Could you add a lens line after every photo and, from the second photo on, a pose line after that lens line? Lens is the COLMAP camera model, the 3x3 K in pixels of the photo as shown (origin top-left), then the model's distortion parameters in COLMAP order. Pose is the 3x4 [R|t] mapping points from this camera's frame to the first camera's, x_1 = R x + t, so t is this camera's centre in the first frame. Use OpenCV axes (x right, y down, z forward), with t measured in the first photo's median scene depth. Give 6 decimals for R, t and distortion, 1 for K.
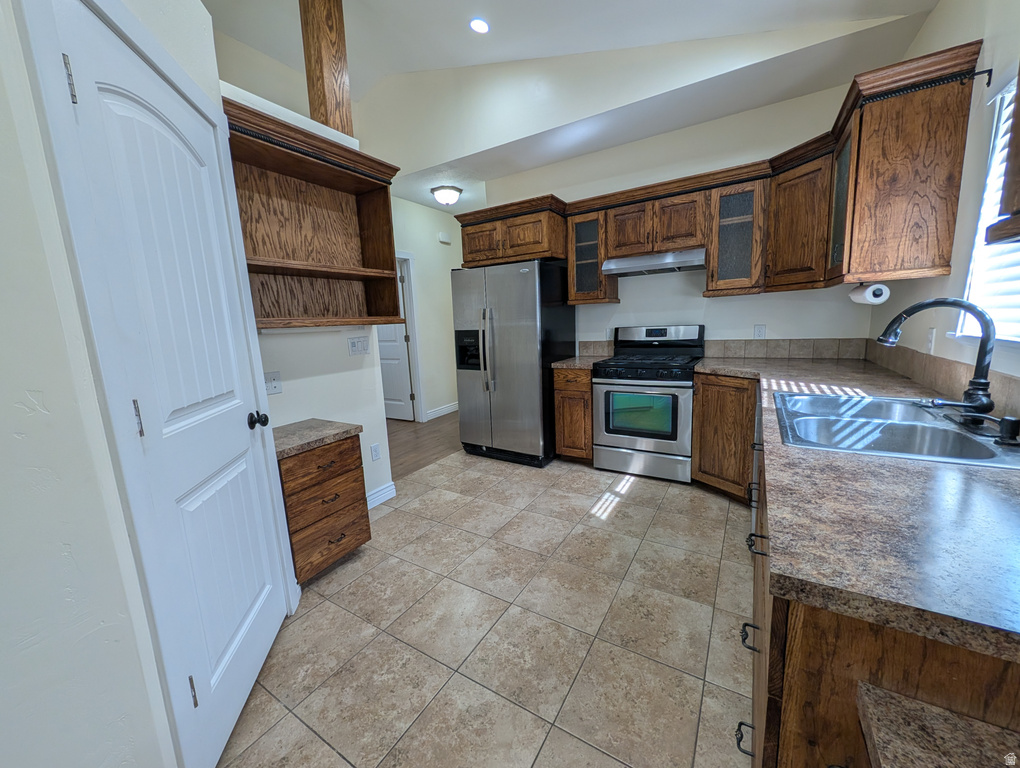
lens RADIAL K [[392.9, 0, 510.9], [0, 392.9, 382.5], [0, 0, 1]] dist [0.001865, 0.000130]
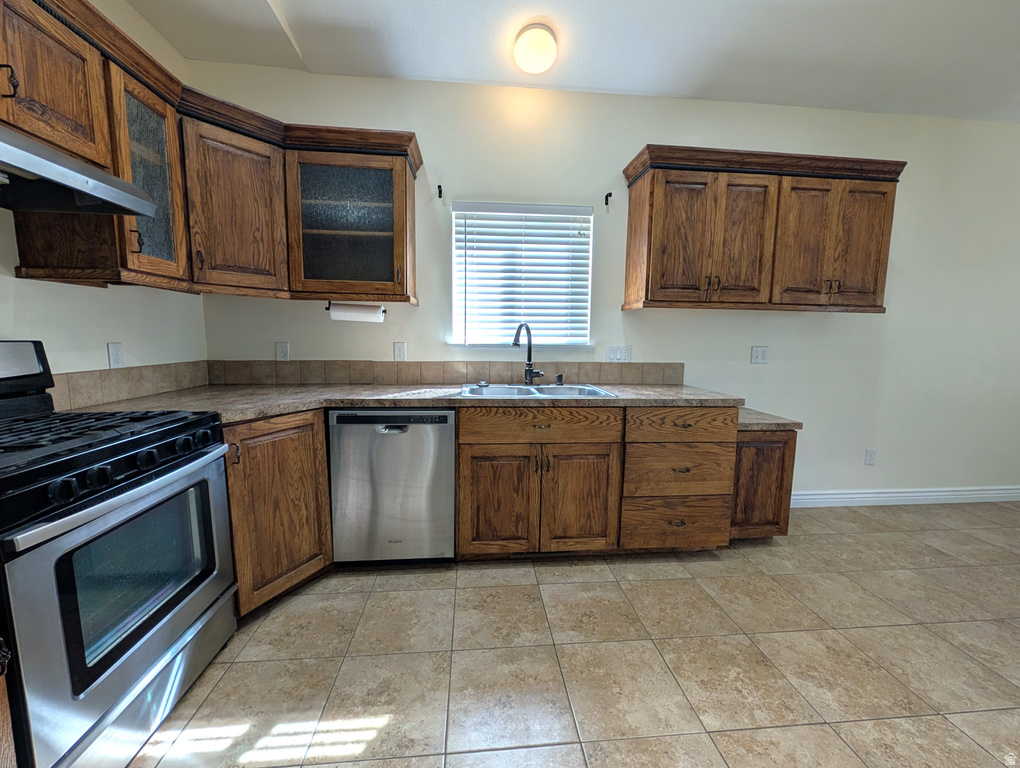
lens RADIAL K [[414.4, 0, 510.0], [0, 414.4, 384.0], [0, 0, 1]] dist [-0.000611, 0.000106]
pose [[-0.601518, -0.050249, 0.797278, -0.210368], [0.142754, 0.975195, 0.169165, -0.117803], [-0.786001, 0.215570, -0.579424, 0.990057]]
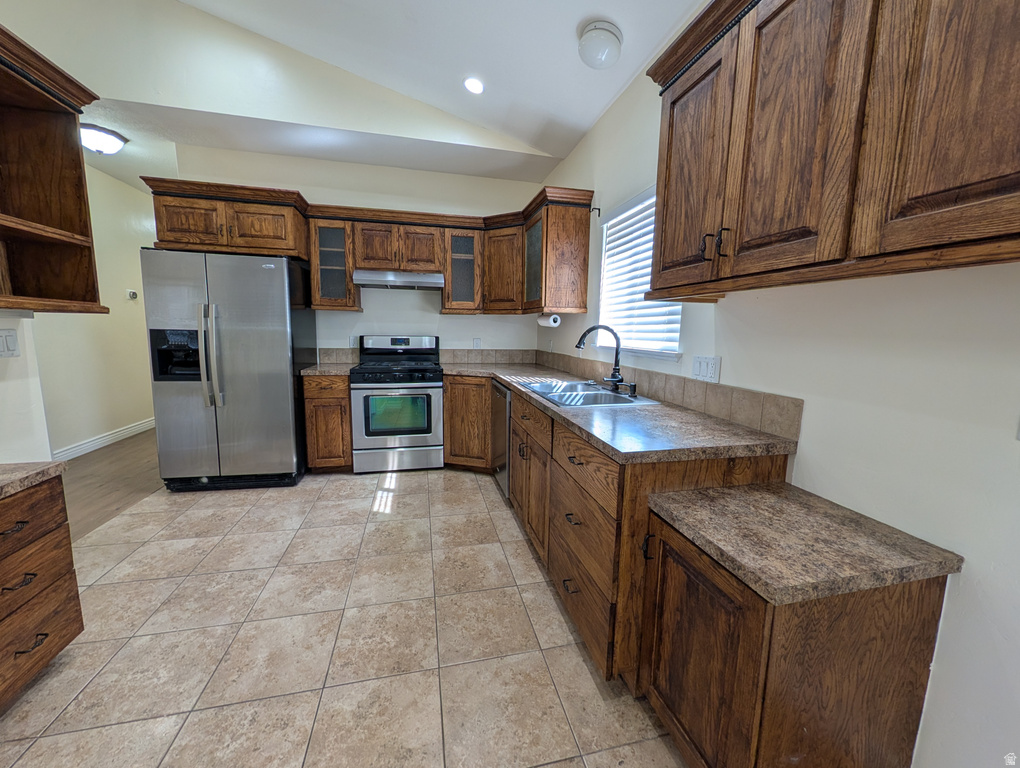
lens RADIAL K [[392.9, 0, 510.9], [0, 392.9, 382.5], [0, 0, 1]] dist [0.001865, 0.000130]
pose [[0.708832, -0.037016, 0.704405, -0.238173], [0.061995, 0.998027, -0.009939, 0.023440], [-0.702648, 0.050715, 0.709728, -0.008038]]
